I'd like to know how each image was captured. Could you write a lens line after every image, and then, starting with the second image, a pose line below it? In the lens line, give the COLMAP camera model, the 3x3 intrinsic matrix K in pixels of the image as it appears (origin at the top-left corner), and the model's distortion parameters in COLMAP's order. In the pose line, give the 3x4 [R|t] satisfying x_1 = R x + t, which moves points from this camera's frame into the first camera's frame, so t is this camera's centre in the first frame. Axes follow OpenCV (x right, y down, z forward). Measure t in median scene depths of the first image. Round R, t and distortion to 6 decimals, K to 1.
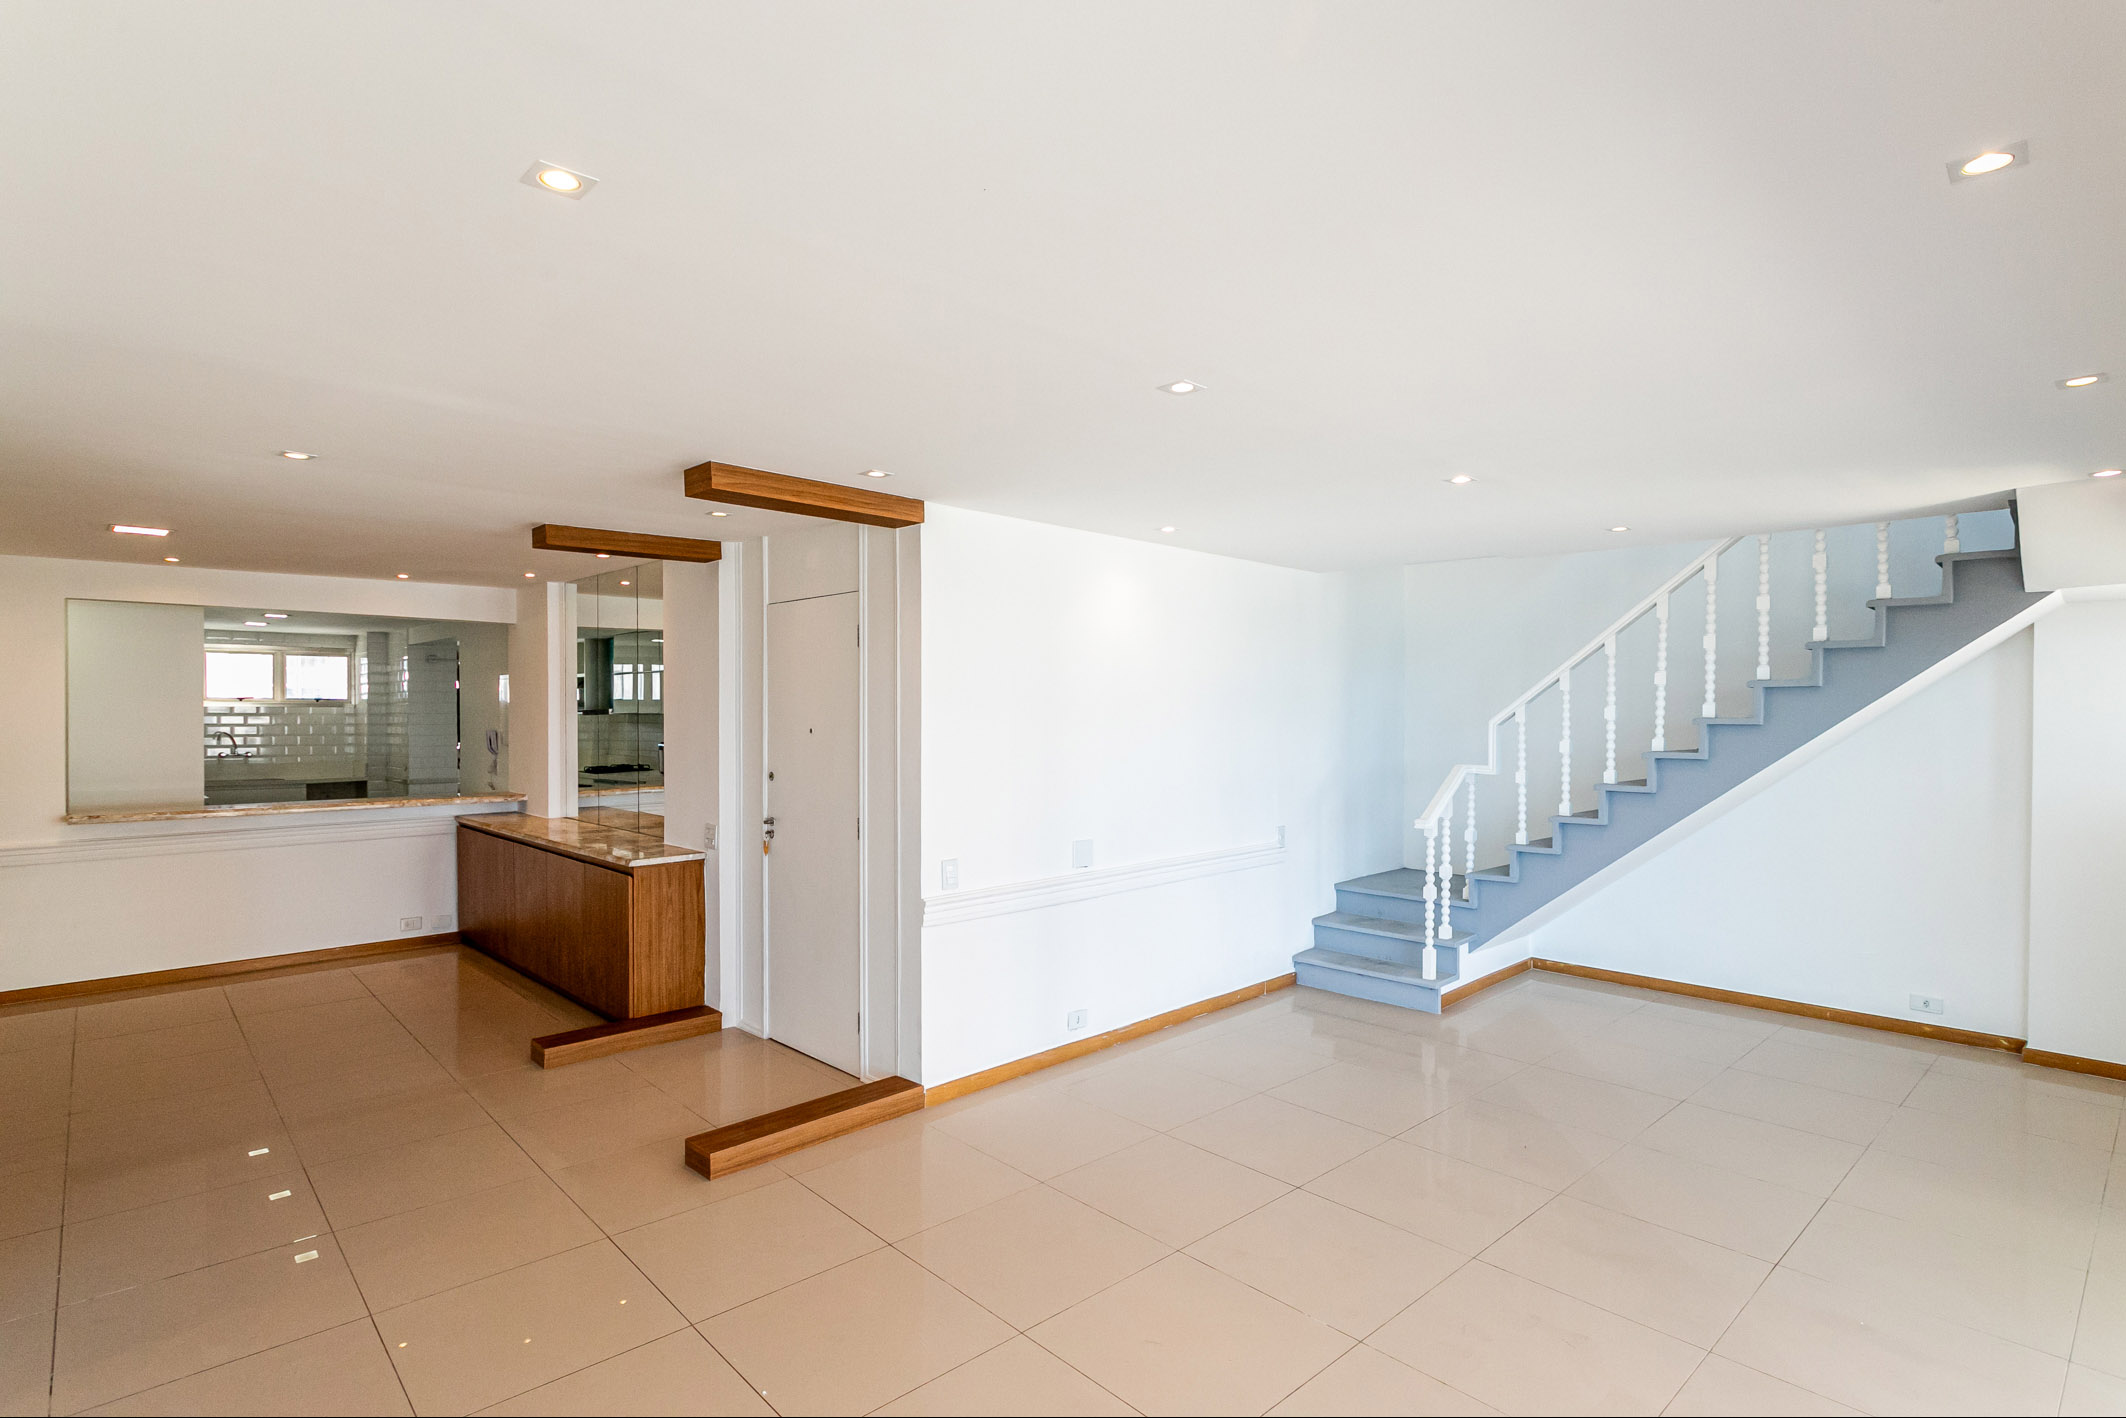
lens RADIAL K [[1021.3, 0, 1044.4], [0, 1021.3, 722.4], [0, 0, 1]] dist [0.002911, -0.000697]
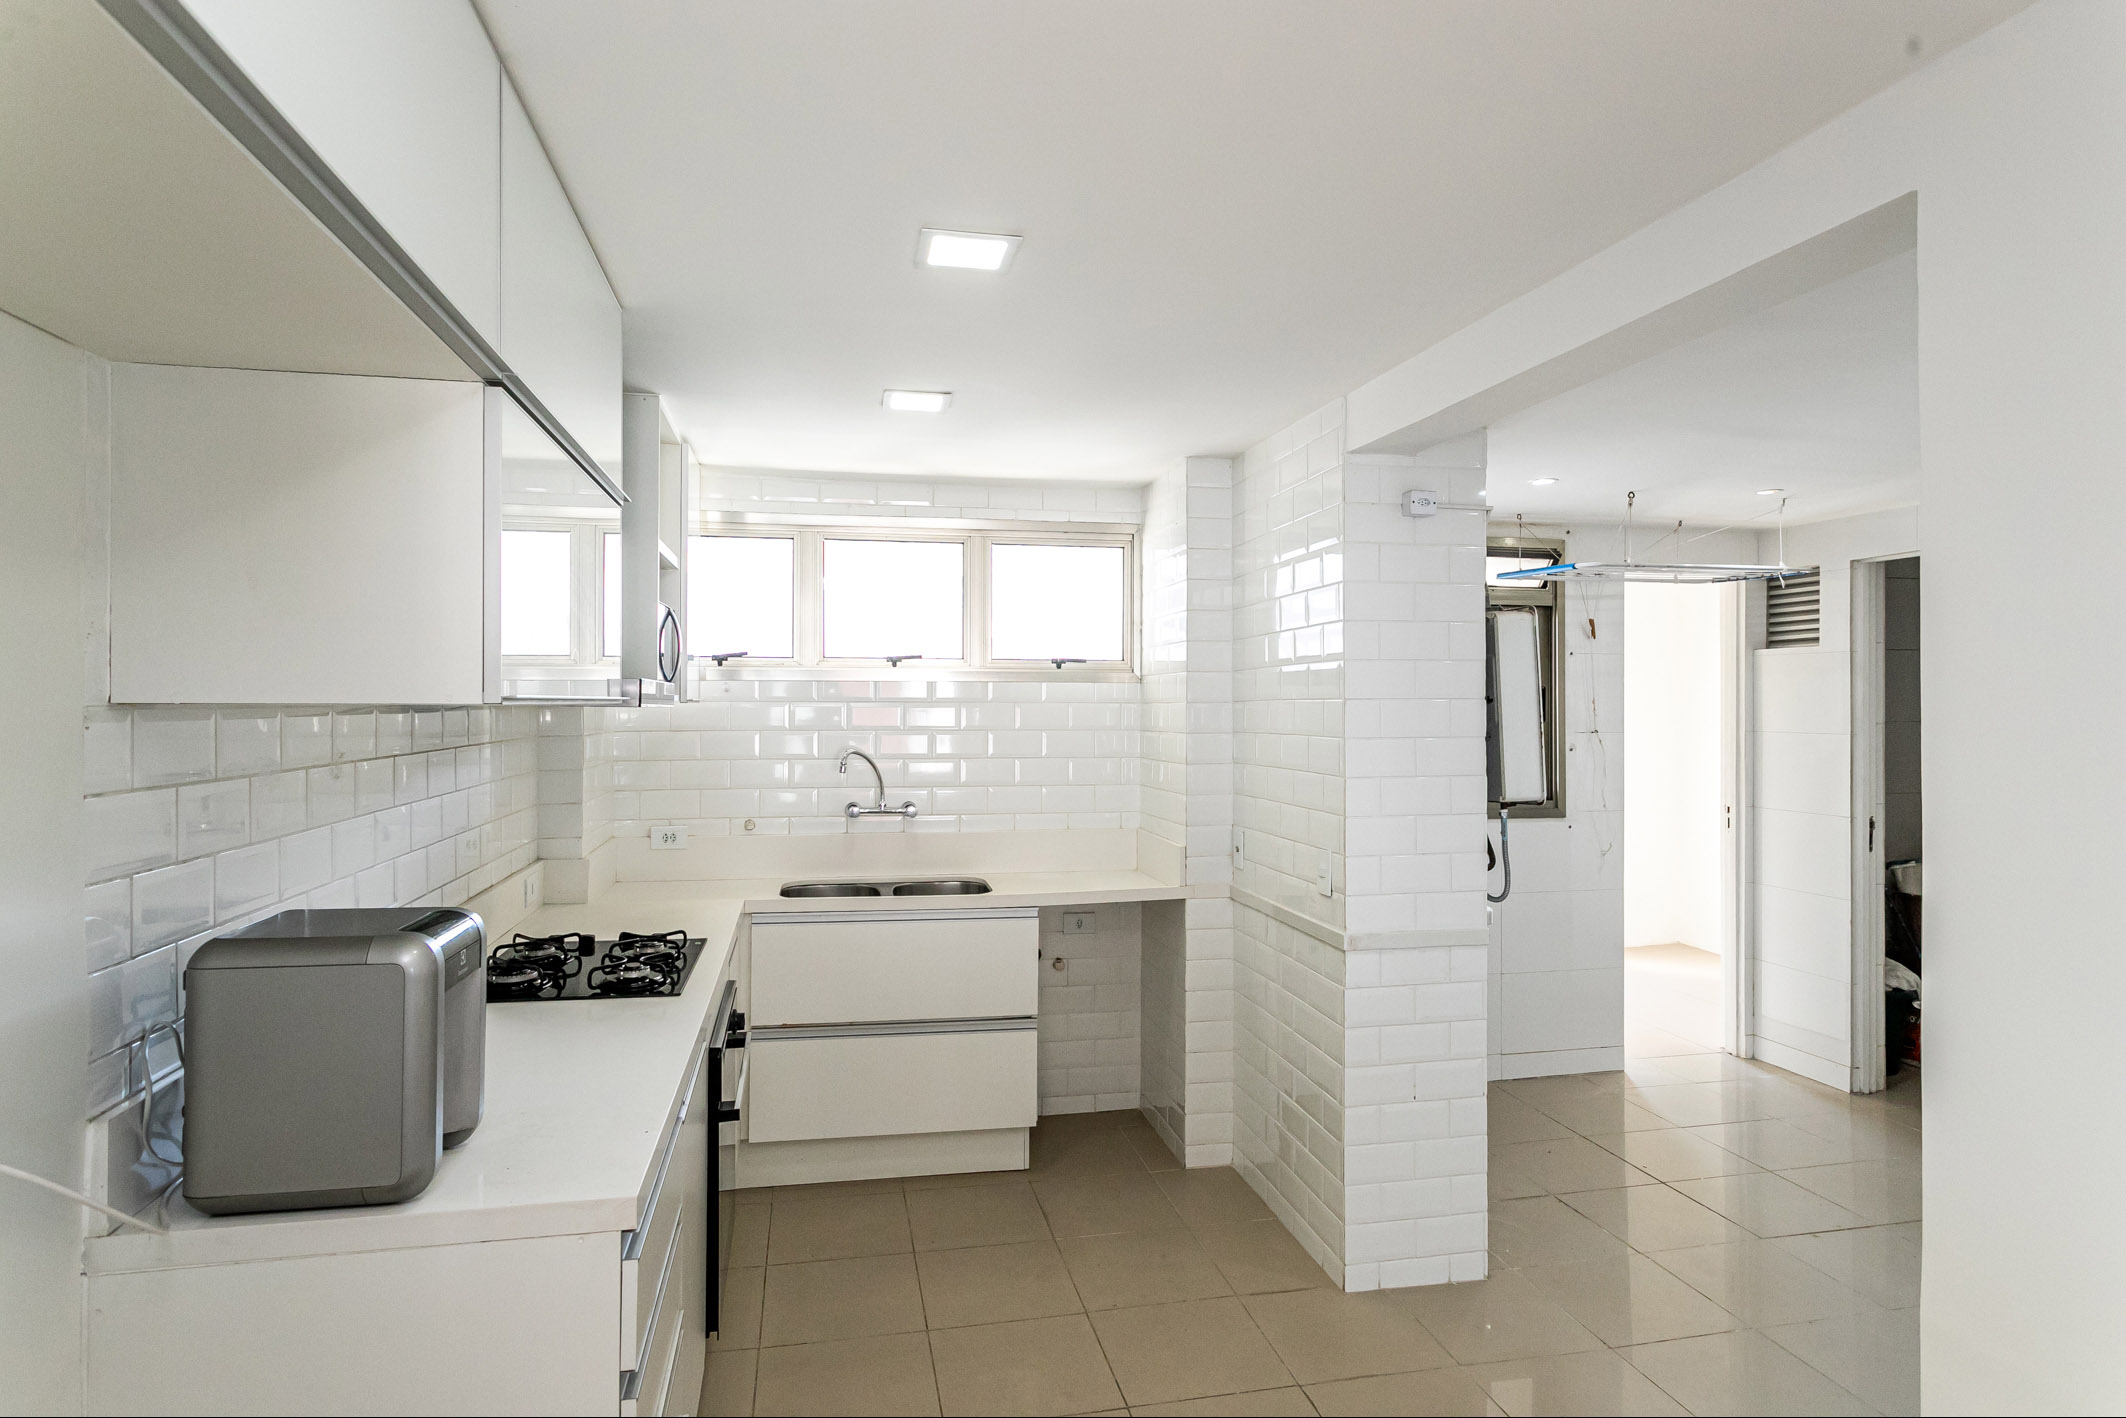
lens RADIAL K [[1175.3, 0, 1078.0], [0, 1175.3, 697.5], [0, 0, 1]] dist [0.001317, -0.001405]
pose [[0.848075, -0.000935, -0.529876, -0.506476], [-0.005388, 0.999932, -0.010389, -0.005155], [0.529849, 0.011666, 0.848012, 0.678773]]
